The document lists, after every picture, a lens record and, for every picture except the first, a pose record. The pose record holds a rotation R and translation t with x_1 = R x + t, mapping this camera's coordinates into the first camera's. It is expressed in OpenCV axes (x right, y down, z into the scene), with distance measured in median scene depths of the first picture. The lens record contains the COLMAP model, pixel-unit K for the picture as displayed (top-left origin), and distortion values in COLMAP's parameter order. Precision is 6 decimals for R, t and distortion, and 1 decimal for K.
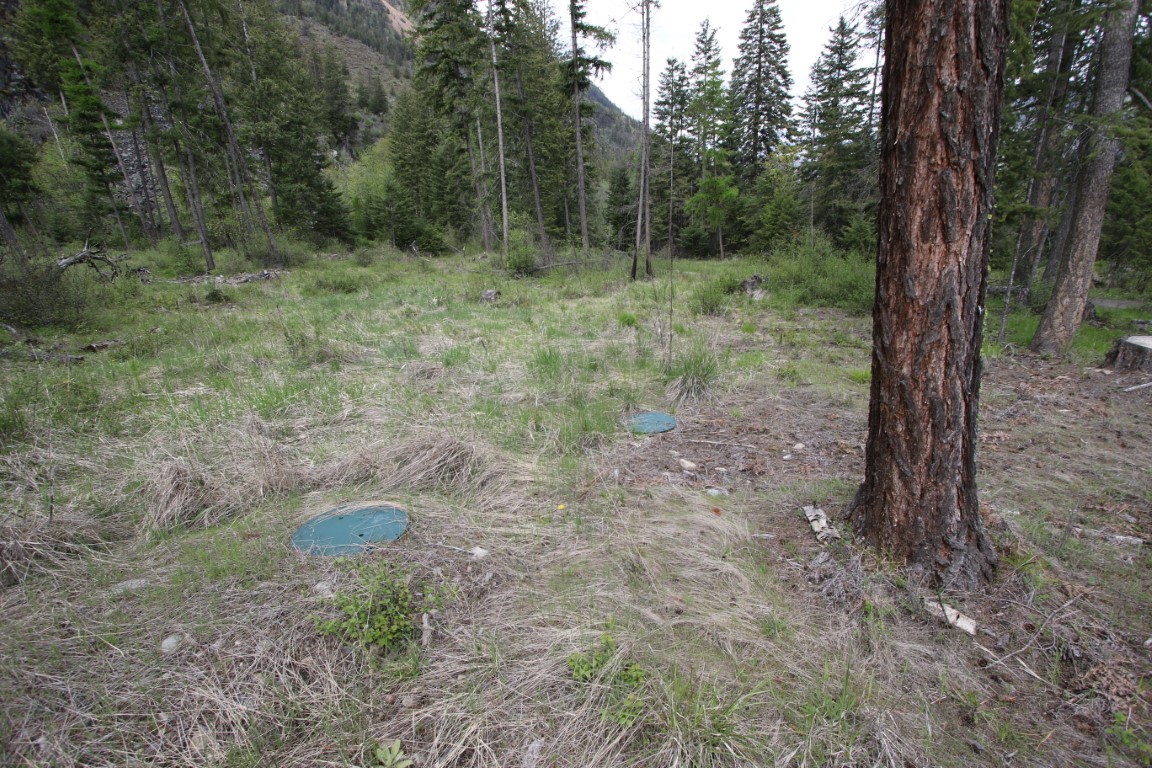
lens RADIAL K [[529.0, 0, 576.2], [0, 529.0, 389.8], [0, 0, 1]] dist [-0.018885, 0.003823]
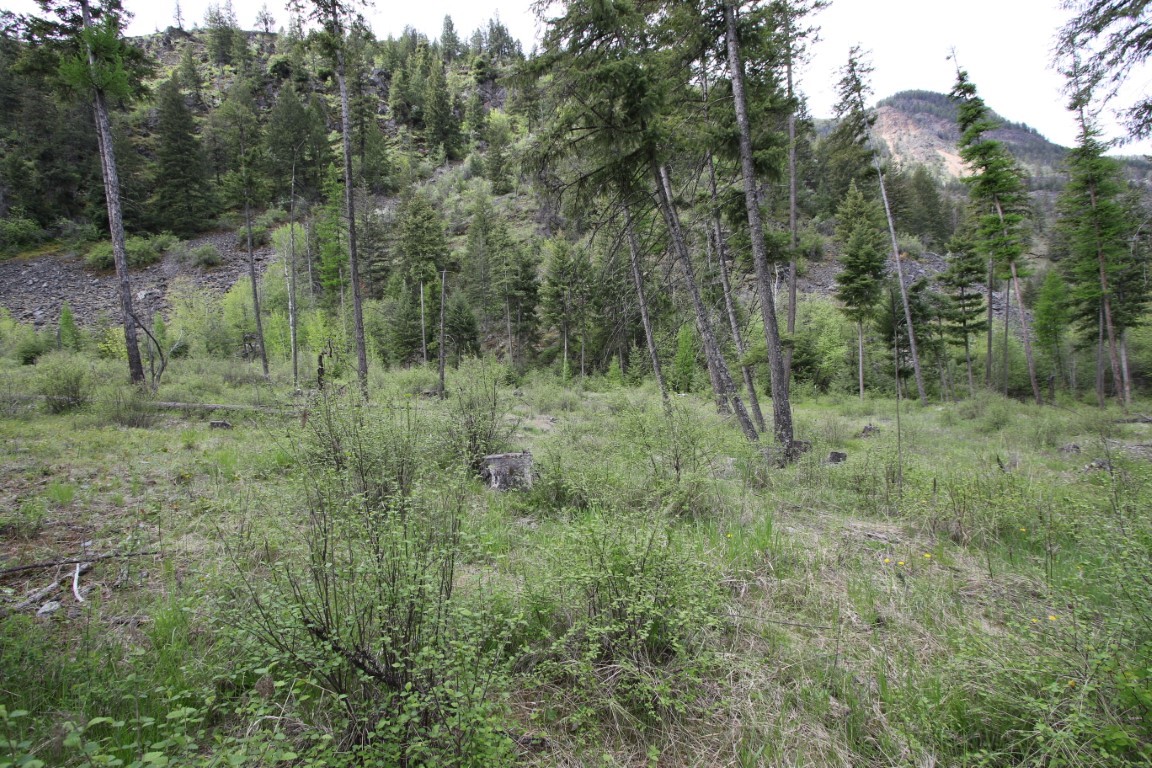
lens RADIAL K [[529.0, 0, 574.3], [0, 529.0, 389.1], [0, 0, 1]] dist [-0.018885, 0.003823]
pose [[0.624947, 0.006598, -0.780639, -0.737141], [-0.211406, 0.964031, -0.161095, 0.000390], [0.751498, 0.265707, 0.603863, -0.098024]]
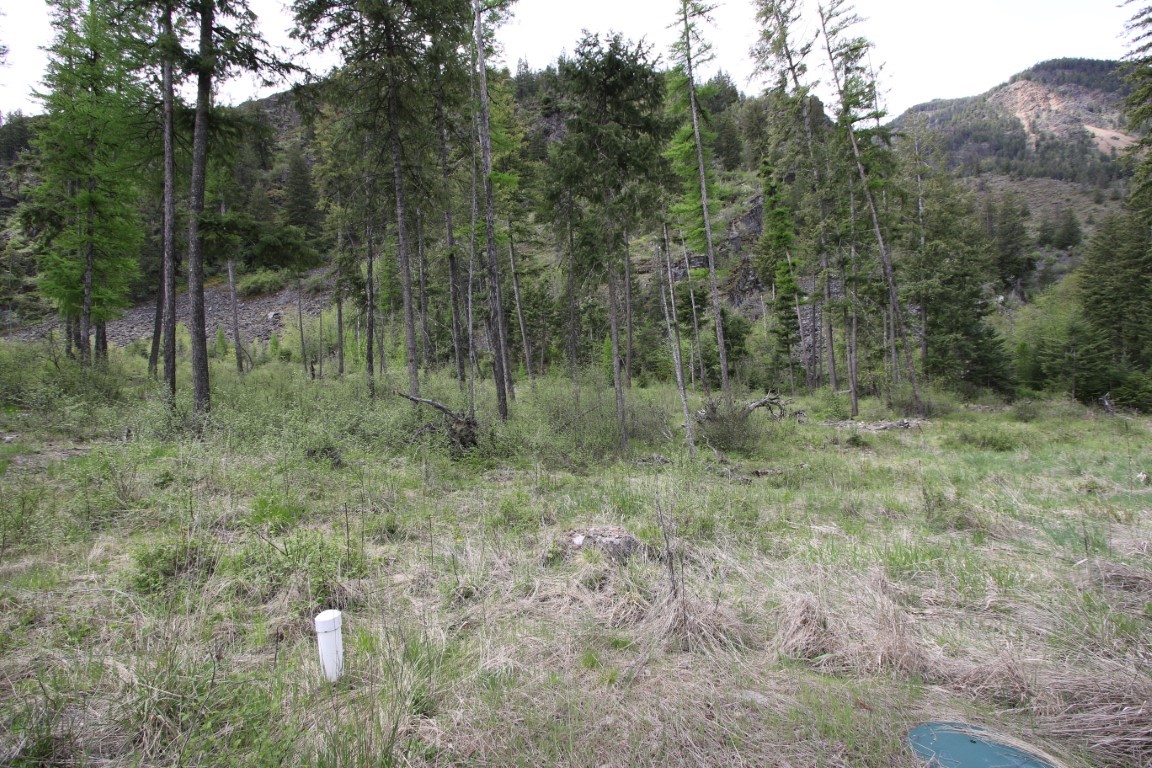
lens RADIAL K [[529.0, 0, 576.2], [0, 529.0, 389.2], [0, 0, 1]] dist [-0.018885, 0.003823]
pose [[0.471191, 0.007780, -0.881997, -0.003041], [-0.247759, 0.960868, -0.123885, -0.002101], [0.846519, 0.276896, 0.454680, -0.002090]]
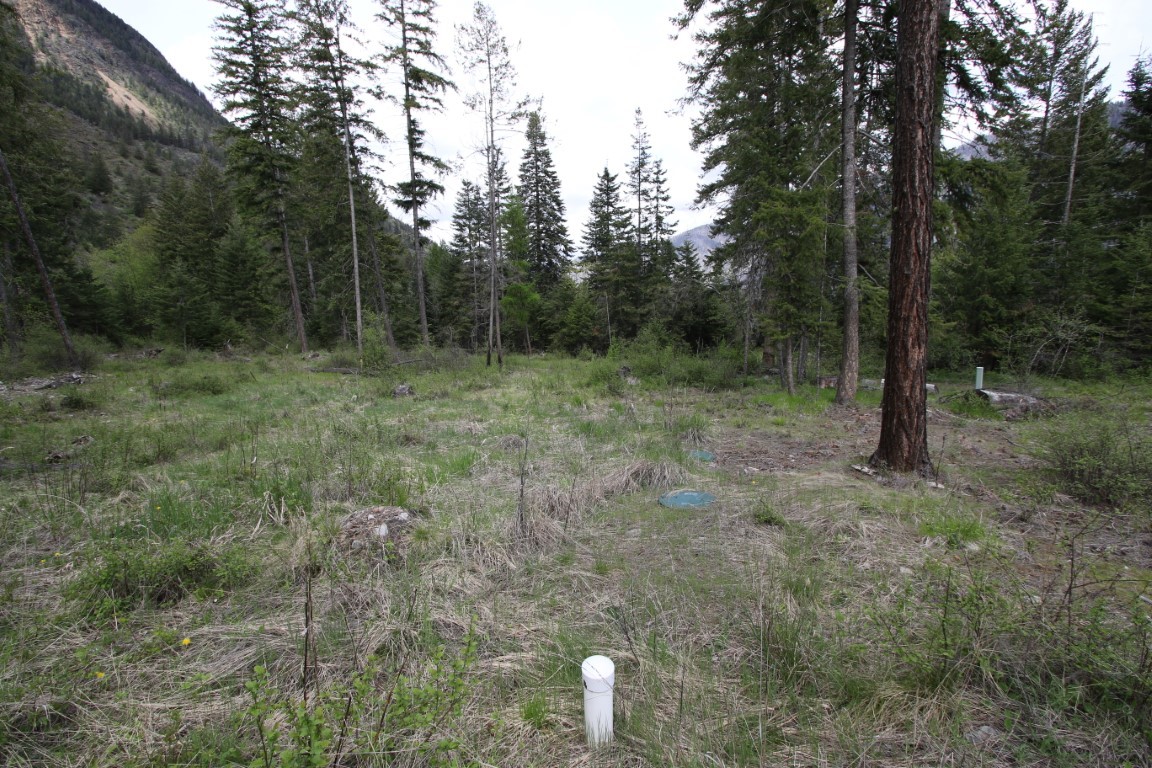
lens RADIAL K [[529.0, 0, 576.6], [0, 529.0, 387.9], [0, 0, 1]] dist [-0.018885, 0.003823]
pose [[0.916233, -0.037950, 0.398844, -0.123269], [0.108527, 0.981794, -0.155893, 0.010323], [-0.385667, 0.186120, 0.903671, -0.049052]]
